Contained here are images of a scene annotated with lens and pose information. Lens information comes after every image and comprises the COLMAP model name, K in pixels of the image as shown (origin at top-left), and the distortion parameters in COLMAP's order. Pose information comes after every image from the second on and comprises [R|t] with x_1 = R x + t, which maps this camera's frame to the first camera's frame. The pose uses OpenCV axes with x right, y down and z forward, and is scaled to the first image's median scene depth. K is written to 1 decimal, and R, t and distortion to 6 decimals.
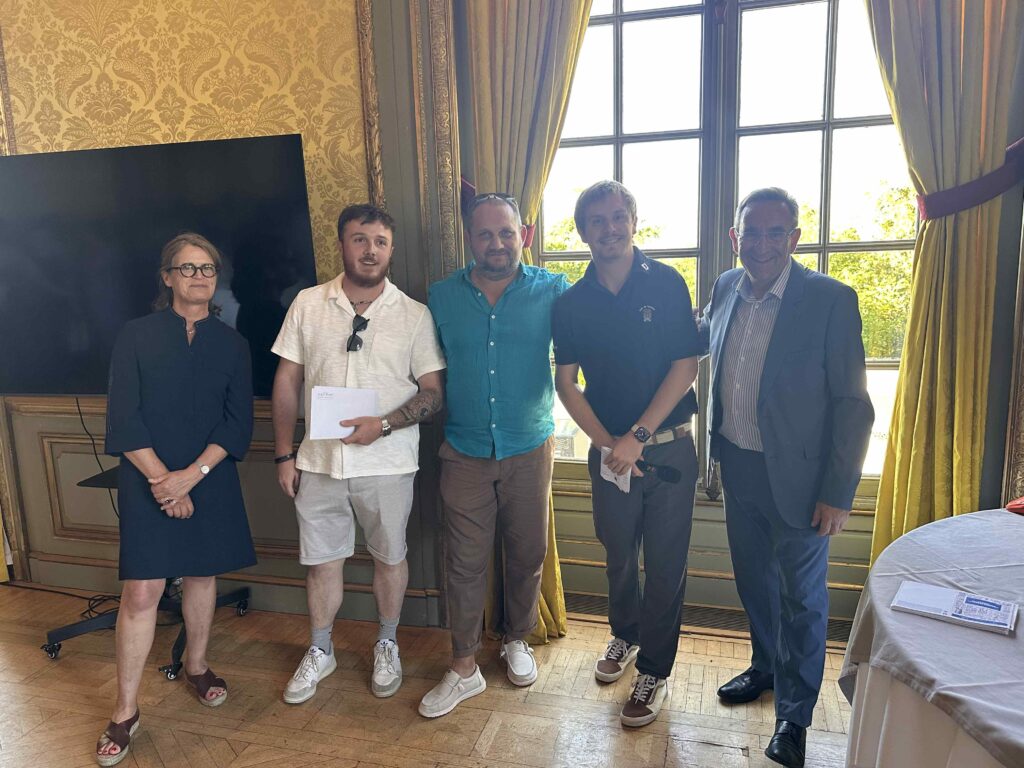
lens RADIAL K [[738.2, 0, 512.0], [0, 738.2, 384.0], [0, 0, 1]] dist [-0.003735, 0.012091]
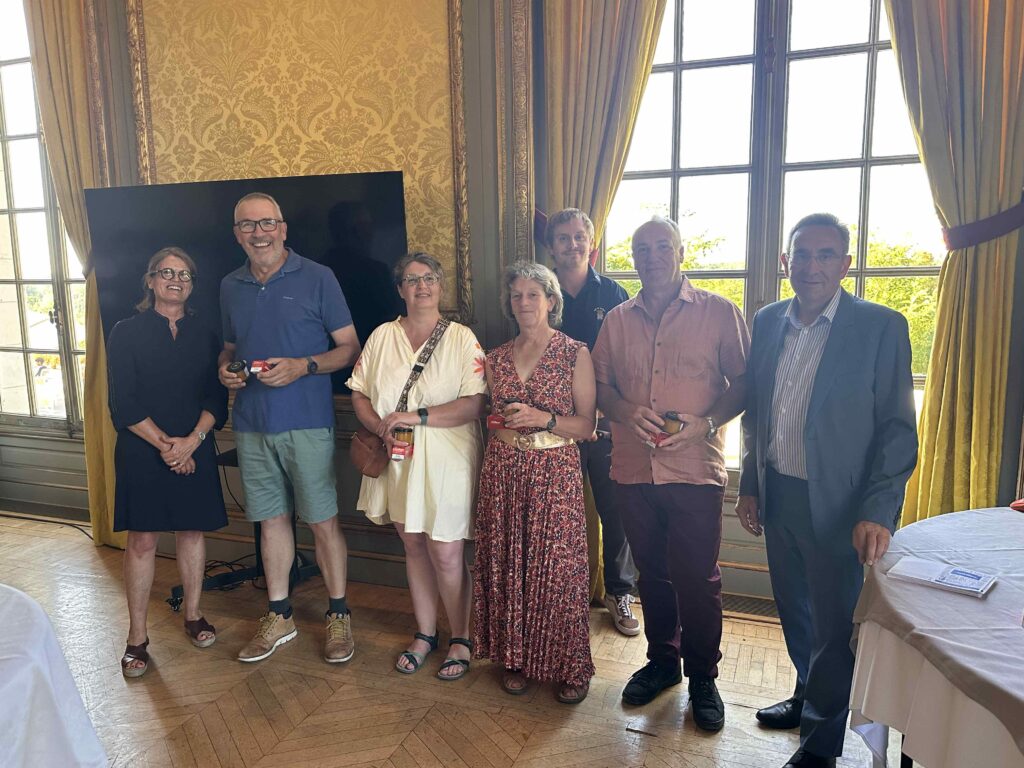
lens RADIAL K [[741.8, 0, 517.0], [0, 741.8, 386.9], [0, 0, 1]] dist [0.038745, -0.027491]
pose [[0.996814, 0.027907, -0.074722, -0.002767], [-0.029035, 0.999480, -0.014057, 0.017497], [0.074291, 0.016182, 0.997105, -0.153260]]
